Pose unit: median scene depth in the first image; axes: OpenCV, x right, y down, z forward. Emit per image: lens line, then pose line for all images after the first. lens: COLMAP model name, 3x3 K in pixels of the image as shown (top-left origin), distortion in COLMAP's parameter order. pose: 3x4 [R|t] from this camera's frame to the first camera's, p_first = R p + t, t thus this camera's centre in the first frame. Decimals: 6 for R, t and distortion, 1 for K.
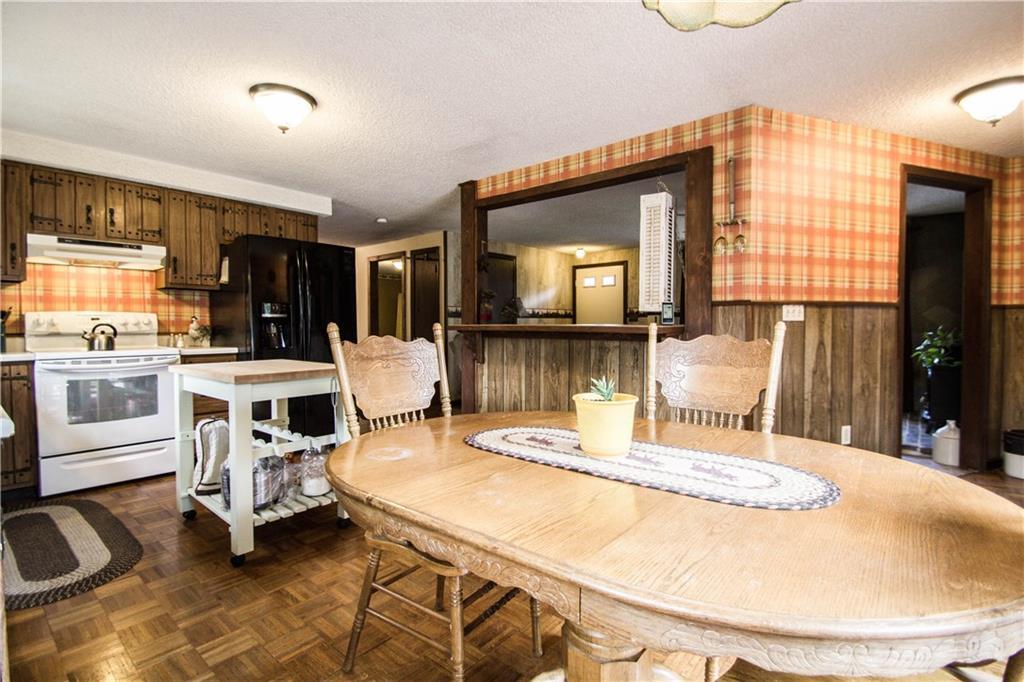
lens RADIAL K [[496.1, 0, 510.5], [0, 496.1, 338.1], [0, 0, 1]] dist [-0.003649, -0.001725]
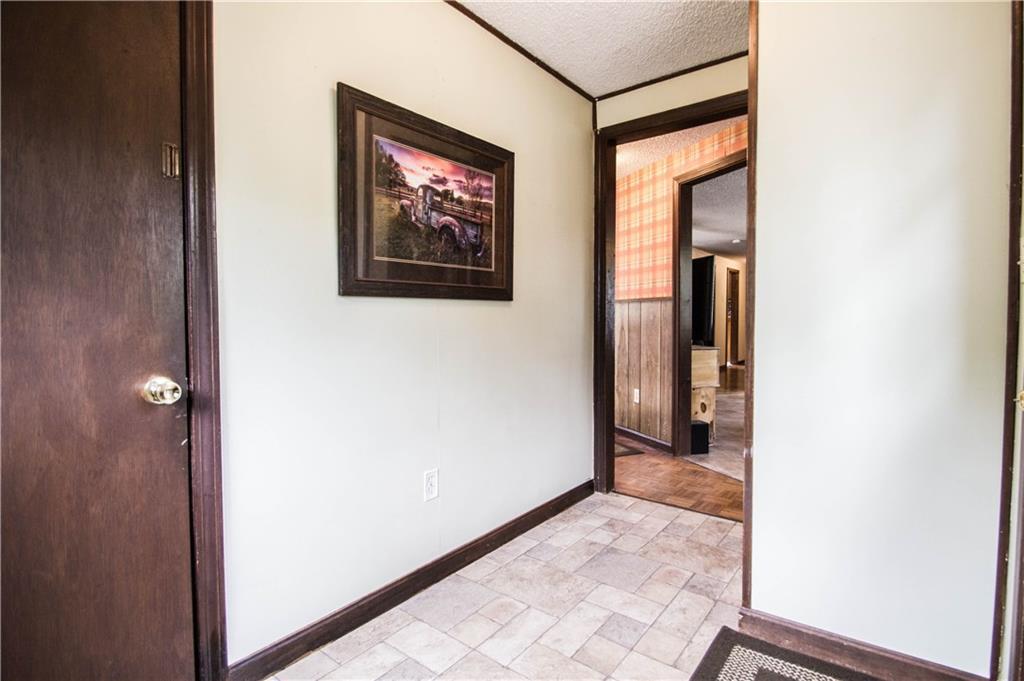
lens RADIAL K [[496.1, 0, 515.6], [0, 496.1, 338.2], [0, 0, 1]] dist [-0.003649, -0.001725]
pose [[0.044020, 0.037495, -0.998327, 2.005545], [-0.021851, 0.999093, 0.036560, -0.007538], [0.998792, 0.020206, 0.044799, 0.588713]]
